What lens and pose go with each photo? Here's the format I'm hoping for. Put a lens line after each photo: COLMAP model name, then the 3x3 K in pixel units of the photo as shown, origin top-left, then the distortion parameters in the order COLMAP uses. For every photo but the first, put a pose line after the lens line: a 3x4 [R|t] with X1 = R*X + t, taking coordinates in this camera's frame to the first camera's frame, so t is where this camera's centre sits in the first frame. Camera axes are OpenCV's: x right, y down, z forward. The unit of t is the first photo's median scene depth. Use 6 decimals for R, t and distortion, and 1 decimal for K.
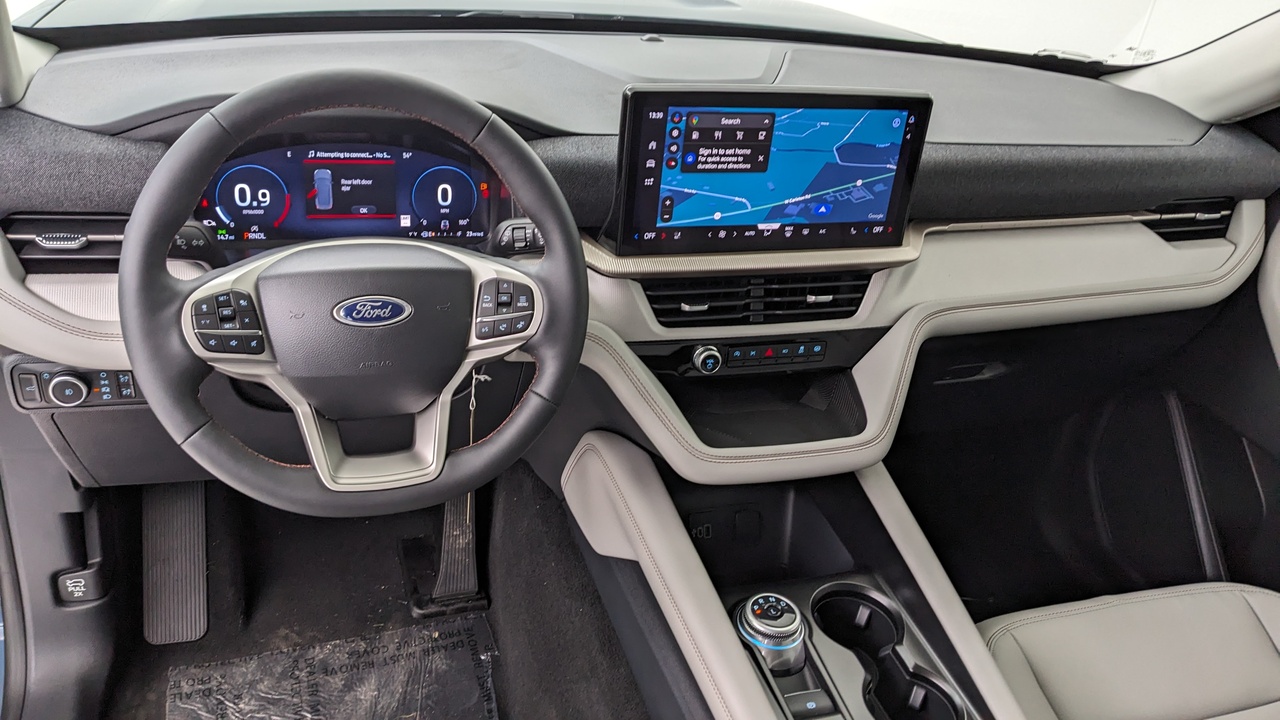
lens RADIAL K [[1055.4, 0, 678.3], [0, 1055.4, 381.8], [0, 0, 1]] dist [-0.009945, -0.012021]
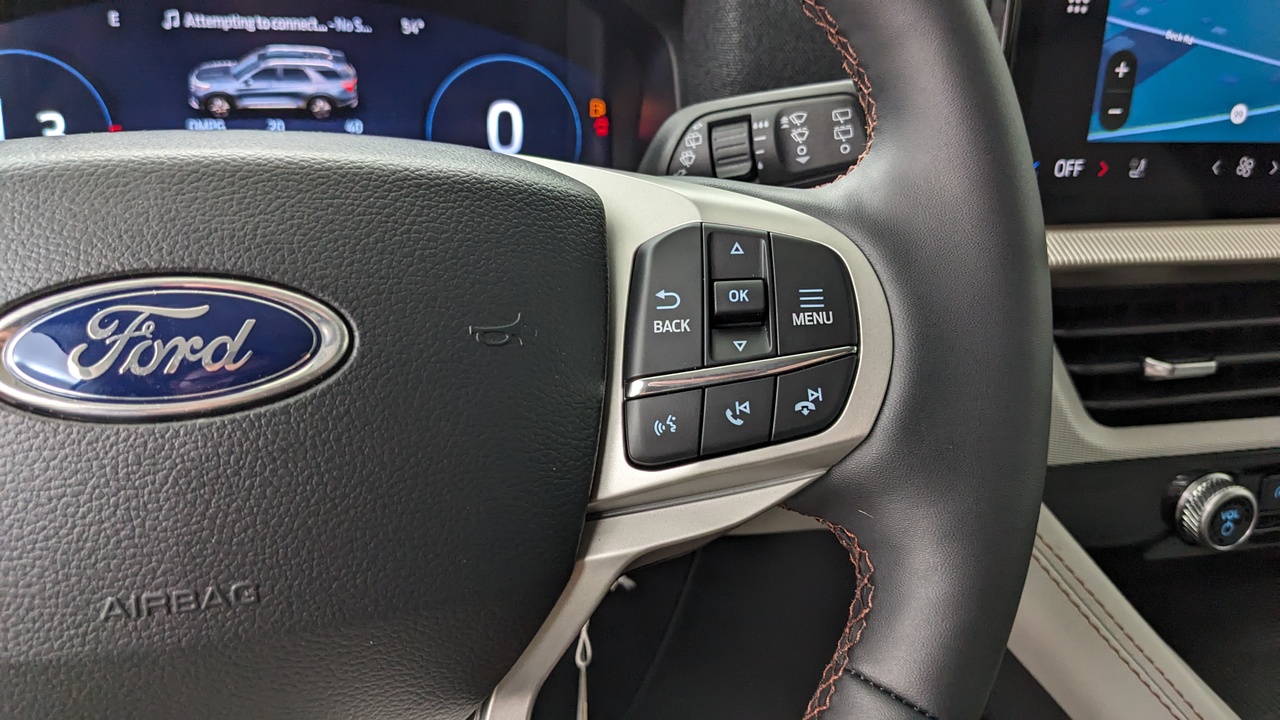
lens RADIAL K [[1045.0, 0, 640.0], [0, 1045.0, 360.0], [0, 0, 1]] dist [-0.005592, -0.006043]
pose [[0.994473, -0.044903, -0.094910, -0.142072], [0.029496, 0.987014, -0.157902, -0.022929], [0.100767, 0.154230, 0.982883, 0.653390]]
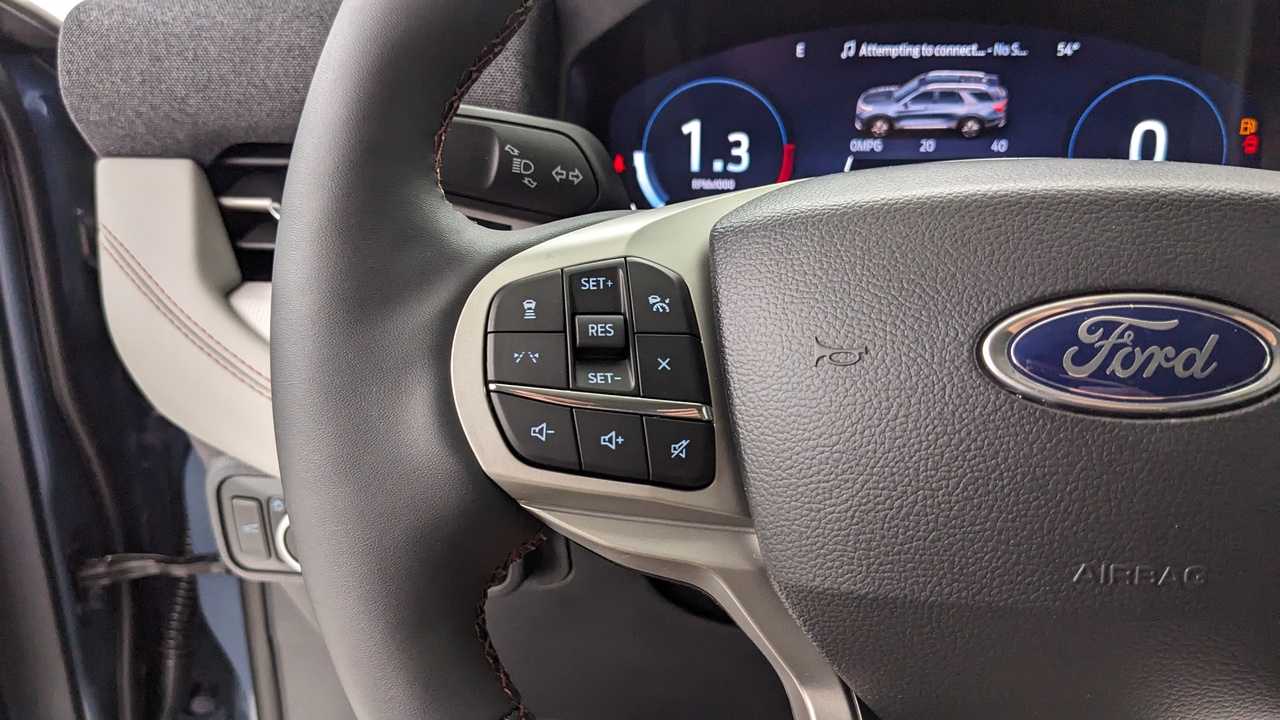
lens RADIAL K [[1042.9, 0, 656.4], [0, 1042.9, 358.3], [0, 0, 1]] dist [0.061415, -0.072564]
pose [[0.909634, 0.023959, -0.414720, -0.236474], [-0.095793, 0.983527, -0.153290, -0.014169], [0.404215, 0.179166, 0.896945, 0.597610]]
